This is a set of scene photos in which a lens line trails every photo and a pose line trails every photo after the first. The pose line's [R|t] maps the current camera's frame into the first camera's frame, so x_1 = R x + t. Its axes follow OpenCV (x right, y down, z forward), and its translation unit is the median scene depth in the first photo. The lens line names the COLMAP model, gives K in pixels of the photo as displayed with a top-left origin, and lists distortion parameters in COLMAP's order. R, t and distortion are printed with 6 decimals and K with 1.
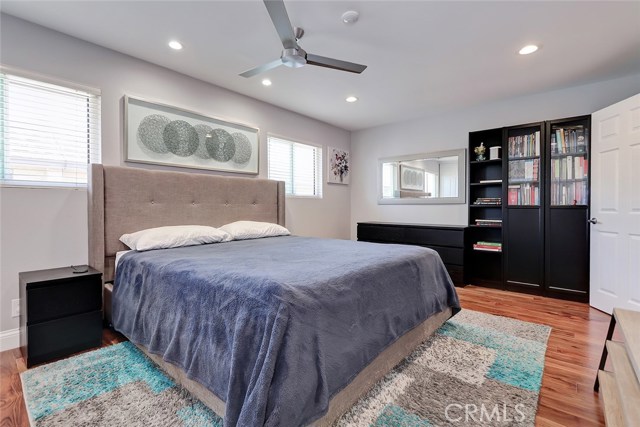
lens RADIAL K [[295.3, 0, 320.8], [0, 295.3, 209.3], [0, 0, 1]] dist [-0.003417, -0.001487]
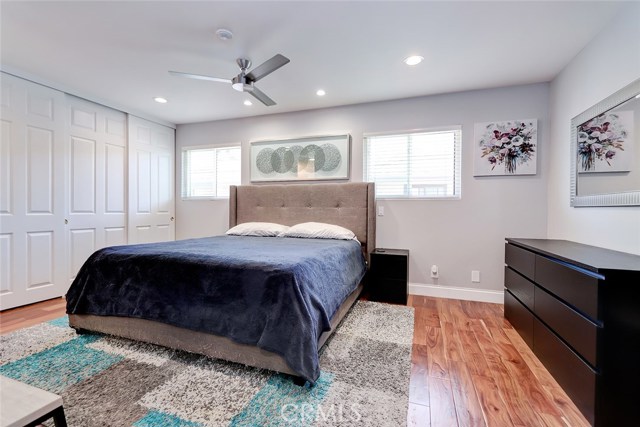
lens RADIAL K [[295.3, 0, 316.6], [0, 295.3, 214.2], [0, 0, 1]] dist [-0.003417, -0.001487]
pose [[0.356768, 0.019022, -0.933999, 0.553958], [-0.013430, 0.999794, 0.015232, -0.006312], [0.934096, 0.007109, 0.356950, 0.417256]]
